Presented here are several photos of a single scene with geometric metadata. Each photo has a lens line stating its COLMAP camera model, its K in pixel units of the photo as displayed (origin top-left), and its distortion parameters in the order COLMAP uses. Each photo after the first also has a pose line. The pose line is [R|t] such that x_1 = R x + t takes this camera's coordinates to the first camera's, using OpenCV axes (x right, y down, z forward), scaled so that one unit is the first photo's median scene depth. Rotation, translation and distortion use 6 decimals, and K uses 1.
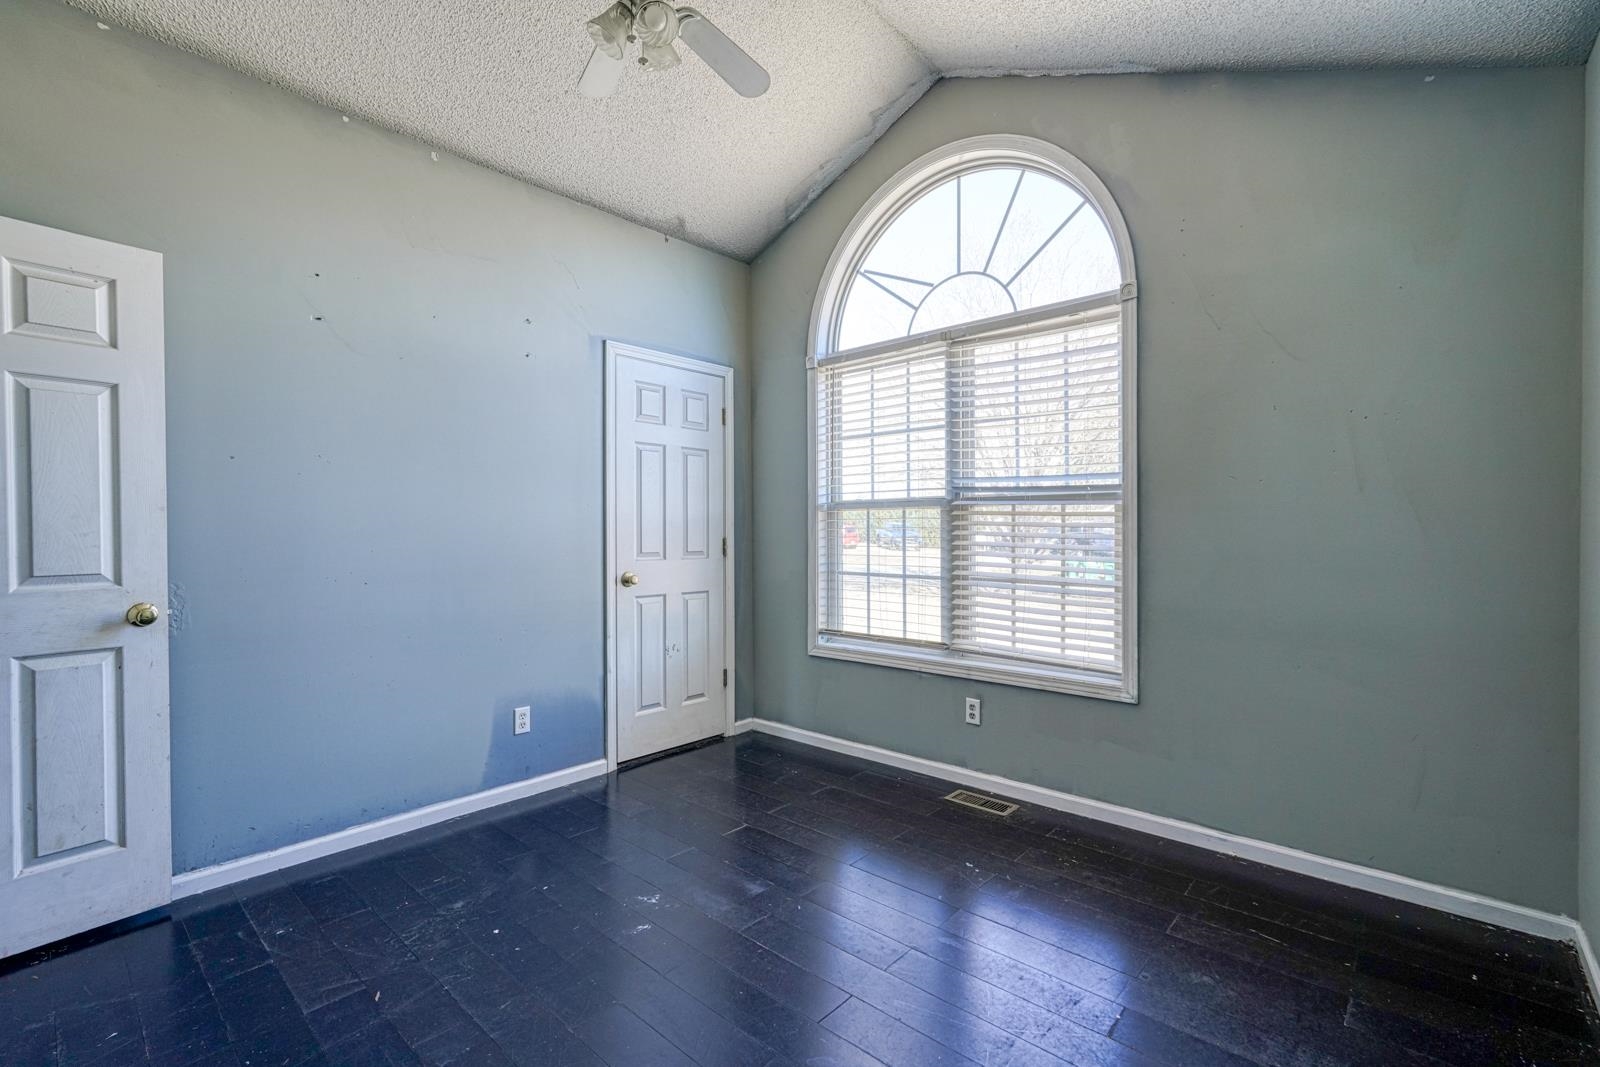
lens RADIAL K [[702.7, 0, 802.9], [0, 702.7, 536.0], [0, 0, 1]] dist [-0.009719, 0.002778]
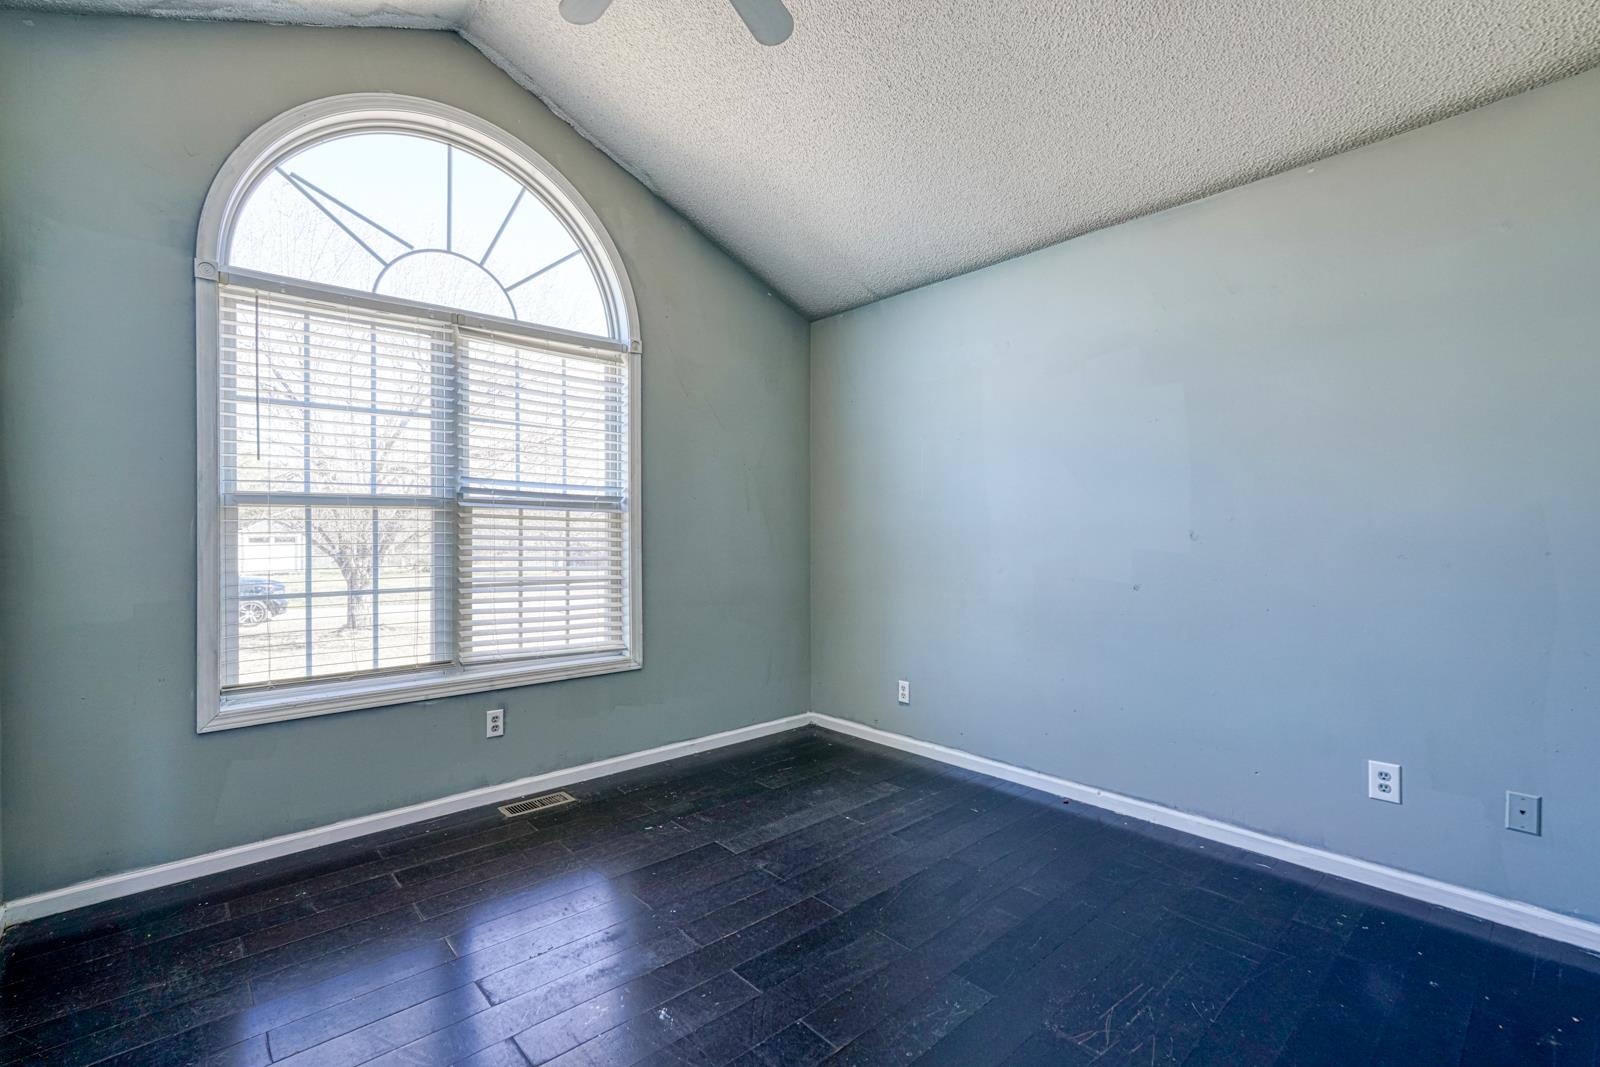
lens RADIAL K [[702.7, 0, 803.8], [0, 702.7, 531.6], [0, 0, 1]] dist [-0.009719, 0.002778]
pose [[0.115401, -0.000501, 0.993319, -0.656618], [0.008001, 0.999968, -0.000425, -0.007957], [-0.993287, 0.007997, 0.115401, 0.466810]]
